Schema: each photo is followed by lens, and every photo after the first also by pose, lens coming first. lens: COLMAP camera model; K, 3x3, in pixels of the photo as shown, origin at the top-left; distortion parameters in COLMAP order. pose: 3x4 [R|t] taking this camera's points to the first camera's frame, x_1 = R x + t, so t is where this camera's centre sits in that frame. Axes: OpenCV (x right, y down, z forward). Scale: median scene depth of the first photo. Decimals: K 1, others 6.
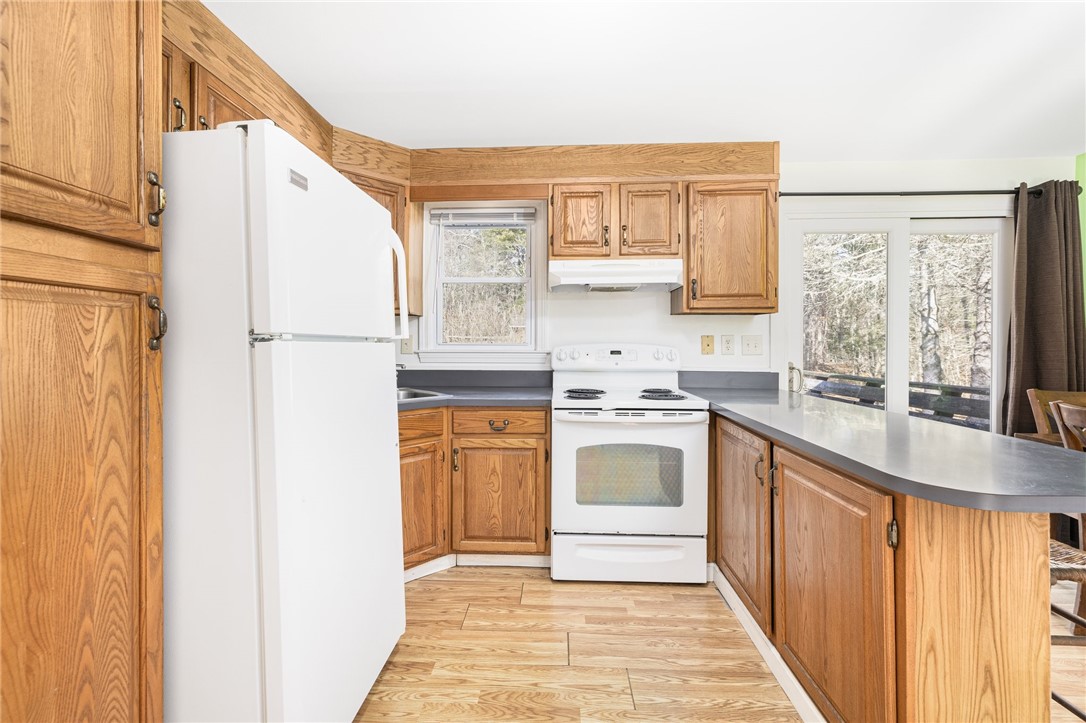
lens RADIAL K [[466.4, 0, 535.2], [0, 466.4, 343.6], [0, 0, 1]] dist [0.000884, 0.000382]
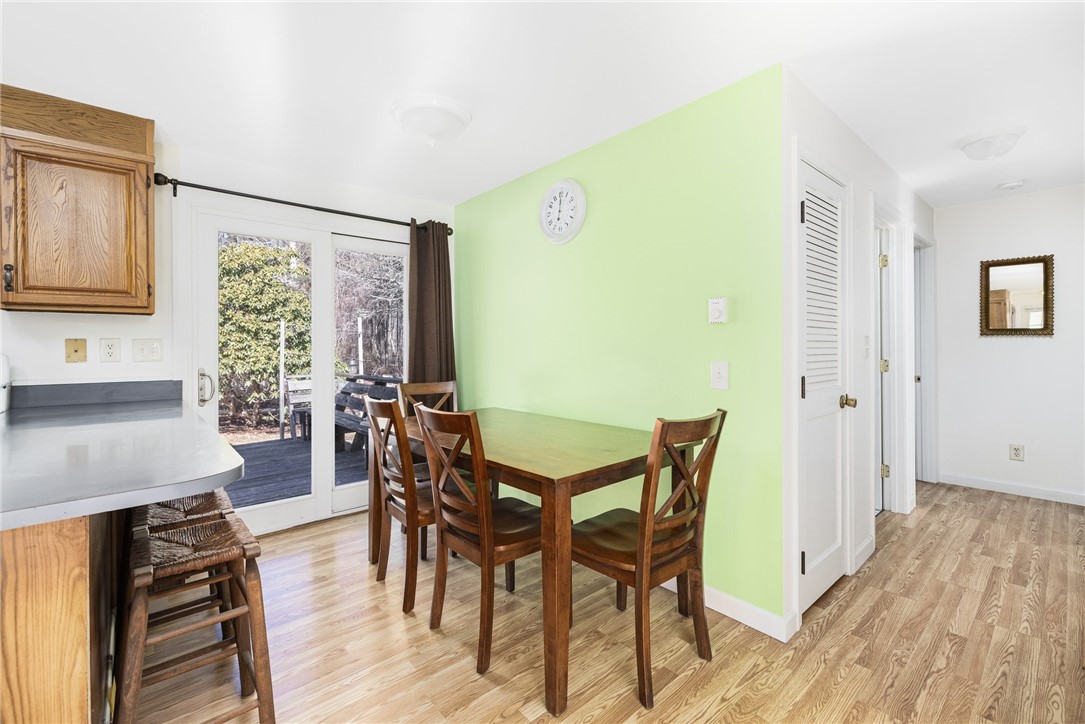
lens RADIAL K [[465.9, 0, 541.4], [0, 465.9, 341.8], [0, 0, 1]] dist [0.000884, 0.000382]
pose [[0.718504, -0.000945, 0.695522, 0.478035], [0.007872, 0.999946, -0.006773, -0.000509], [-0.695478, 0.010342, 0.718473, -0.159950]]
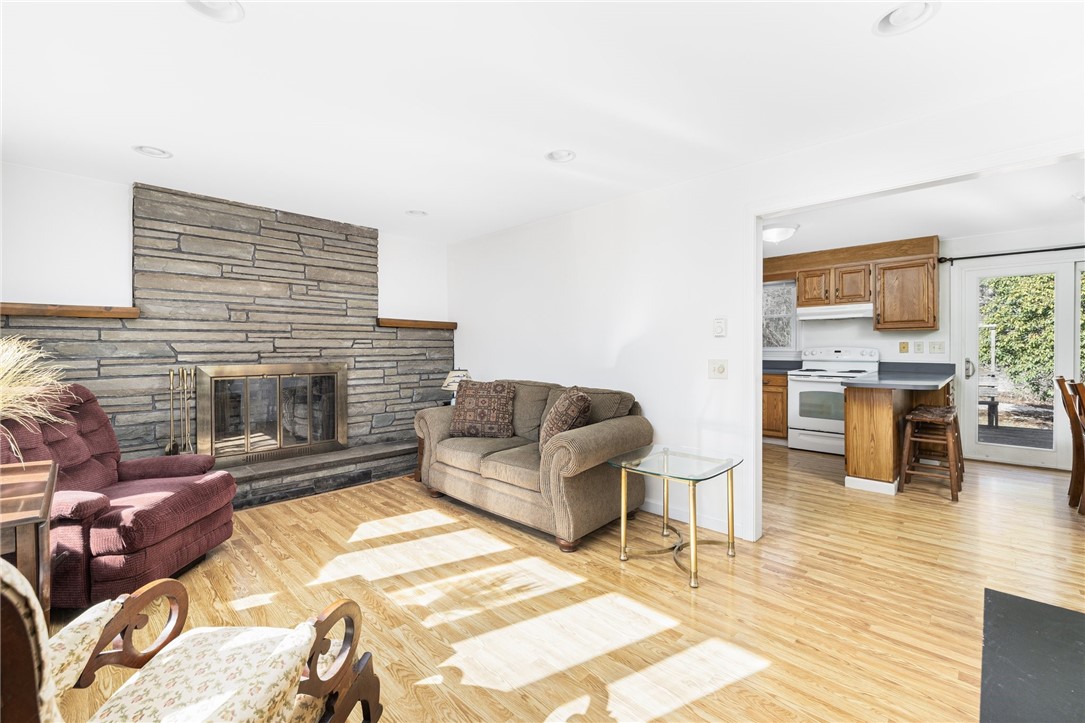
lens RADIAL K [[465.9, 0, 531.2], [0, 465.9, 354.5], [0, 0, 1]] dist [0.000884, 0.000382]
pose [[0.740580, 0.005677, -0.671944, 0.630589], [0.005580, 0.999878, 0.014598, -0.005499], [0.671945, -0.014561, 0.740458, -1.548764]]
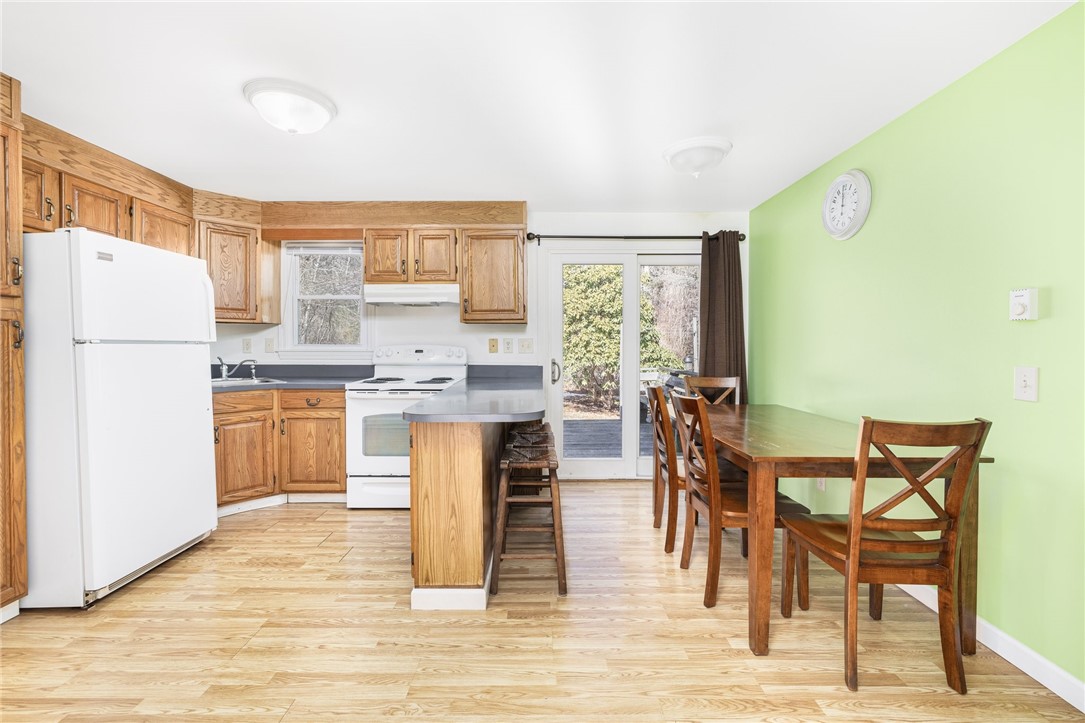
lens RADIAL K [[465.9, 0, 538.7], [0, 465.9, 349.4], [0, 0, 1]] dist [0.000884, 0.000382]
pose [[0.999022, -0.000306, 0.044216, 0.545492], [-0.000145, 0.999948, 0.010177, -0.000993], [-0.044216, -0.010174, 0.998970, -0.448274]]
